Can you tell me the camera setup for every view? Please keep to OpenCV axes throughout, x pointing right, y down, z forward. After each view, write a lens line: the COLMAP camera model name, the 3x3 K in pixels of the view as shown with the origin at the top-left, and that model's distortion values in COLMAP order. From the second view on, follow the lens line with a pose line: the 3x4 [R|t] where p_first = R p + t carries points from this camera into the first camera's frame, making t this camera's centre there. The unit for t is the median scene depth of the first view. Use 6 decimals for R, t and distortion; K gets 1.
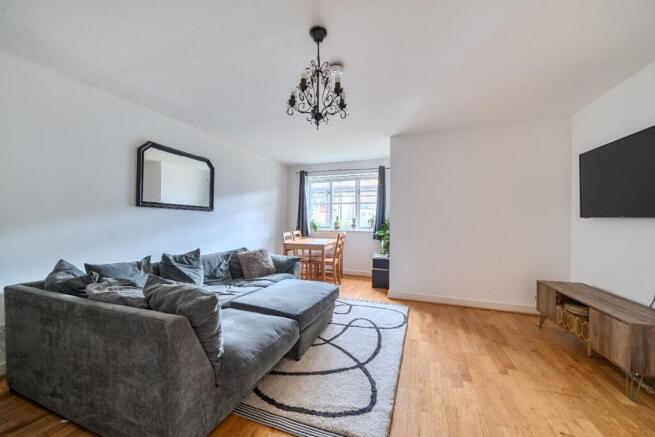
lens RADIAL K [[242.7, 0, 327.5], [0, 242.7, 218.5], [0, 0, 1]] dist [-0.024638, 0.000013]
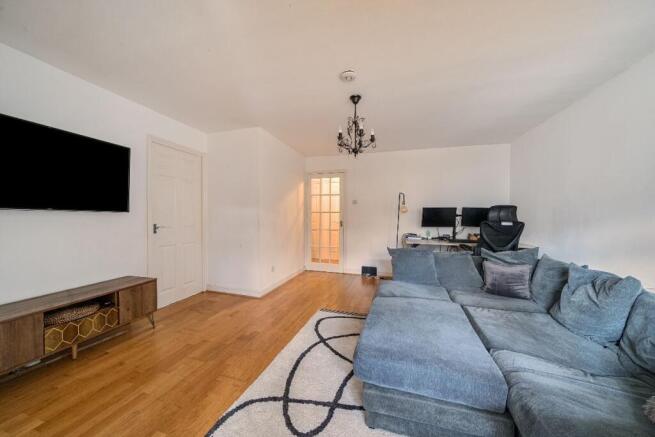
lens RADIAL K [[238.0, 0, 323.7], [0, 238.0, 218.4], [0, 0, 1]] dist [-0.000129, 0.000018]
pose [[-0.998775, -0.013377, -0.047636, 0.142045], [-0.013811, 0.999866, 0.008795, 0.005131], [0.047512, 0.009442, -0.998826, 1.547905]]
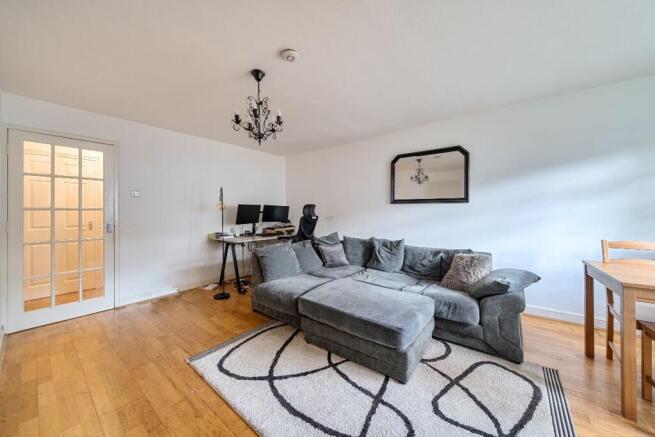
lens RADIAL K [[236.5, 0, 333.9], [0, 236.5, 210.5], [0, 0, 1]] dist [-0.010388, 0.000021]
pose [[-0.296034, -0.008897, -0.955136, 0.649817], [0.012793, 0.999830, -0.013278, 0.004682], [0.955092, -0.016150, -0.295870, 1.072966]]
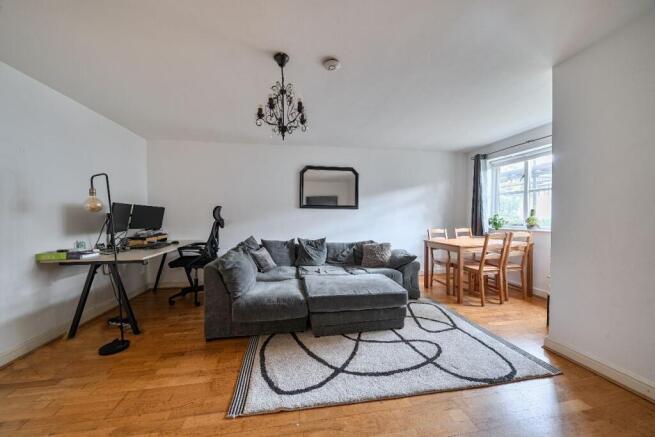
lens RADIAL K [[229.3, 0, 327.5], [0, 229.3, 218.5], [0, 0, 1]] dist [-0.011010, -0.000022]
pose [[0.499733, 0.003855, -0.866171, 0.637760], [0.012780, 0.999848, 0.011823, 0.003866], [0.866085, -0.016978, 0.499608, 0.376004]]
